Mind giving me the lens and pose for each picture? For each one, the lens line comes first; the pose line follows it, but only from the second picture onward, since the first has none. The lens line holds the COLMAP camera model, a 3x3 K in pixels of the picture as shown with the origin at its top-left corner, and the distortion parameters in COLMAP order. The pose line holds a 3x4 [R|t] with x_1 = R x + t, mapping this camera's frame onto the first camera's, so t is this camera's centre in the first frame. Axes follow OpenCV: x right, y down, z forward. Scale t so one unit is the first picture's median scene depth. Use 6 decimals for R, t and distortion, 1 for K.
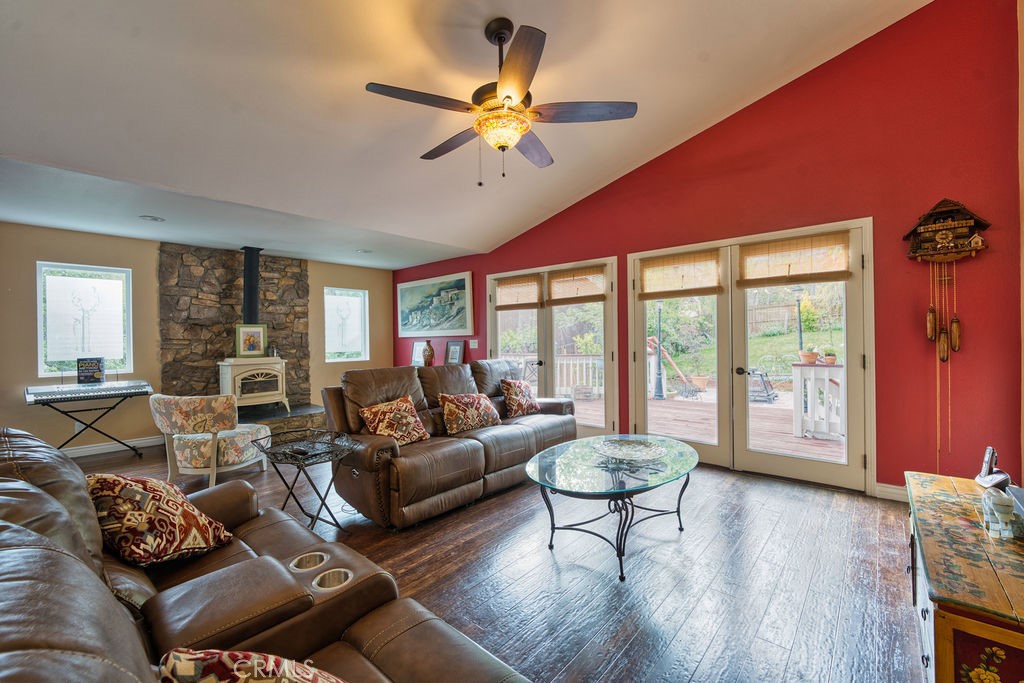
lens RADIAL K [[416.8, 0, 509.5], [0, 416.8, 336.8], [0, 0, 1]] dist [-0.013718, 0.001725]
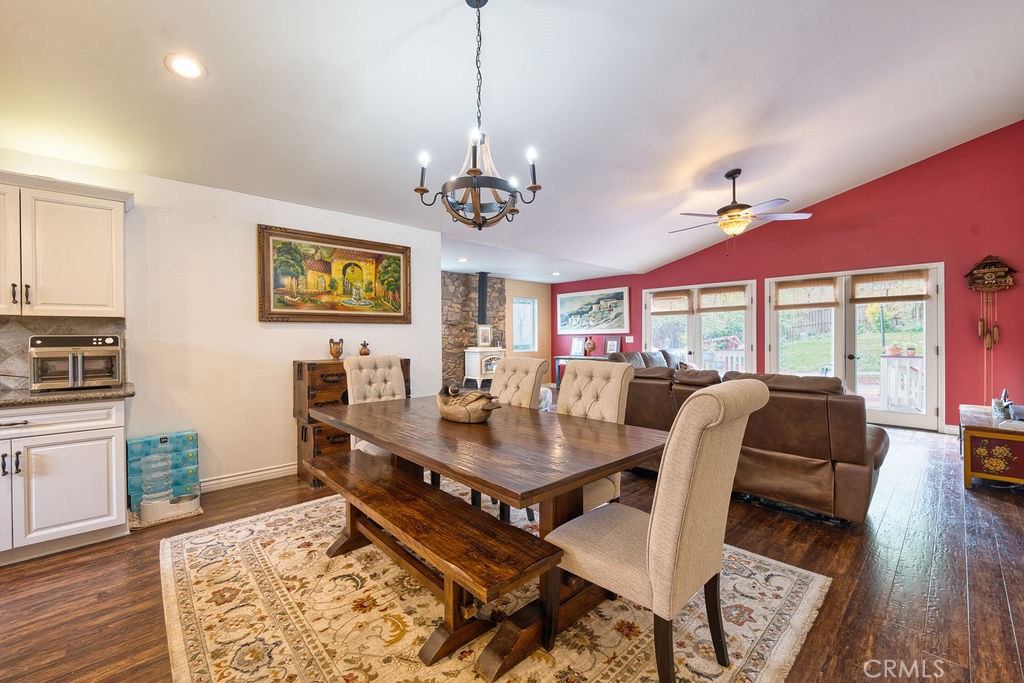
lens RADIAL K [[416.8, 0, 510.2], [0, 416.8, 337.9], [0, 0, 1]] dist [-0.013718, 0.001725]
pose [[0.995224, 0.007858, -0.097302, -0.409093], [-0.007390, 0.999959, 0.005171, 0.009240], [0.097338, -0.004427, 0.995242, -0.481590]]
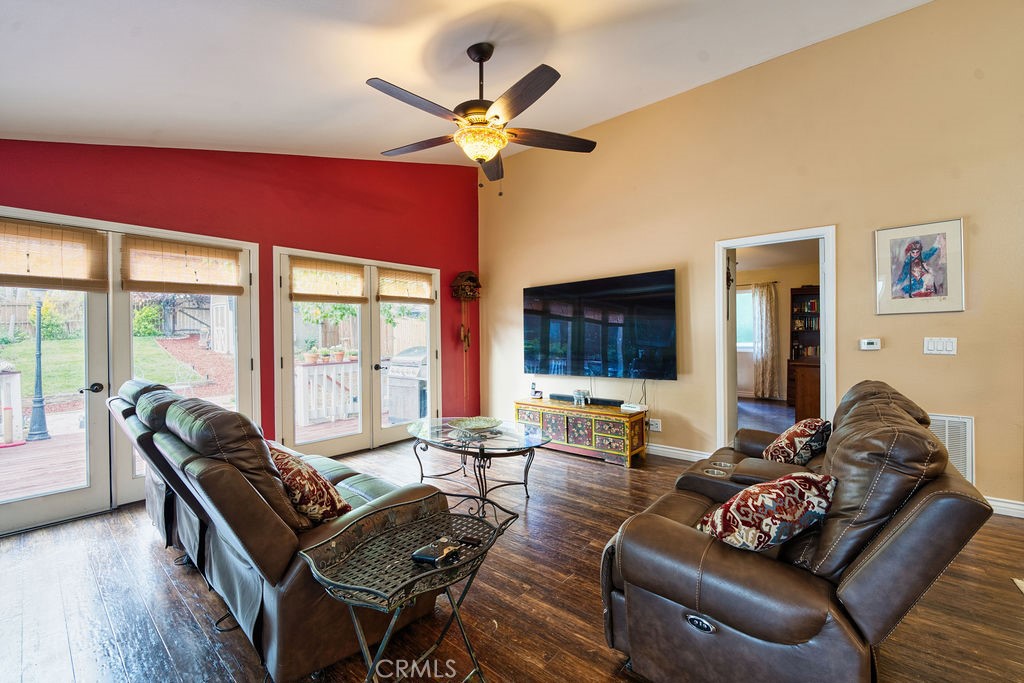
lens RADIAL K [[416.8, 0, 507.7], [0, 416.8, 336.5], [0, 0, 1]] dist [-0.013718, 0.001725]
pose [[-0.023003, 0.013035, 0.999650, -0.516741], [0.011172, 0.999856, -0.012781, 0.007474], [-0.999673, 0.010874, -0.023146, 0.459234]]
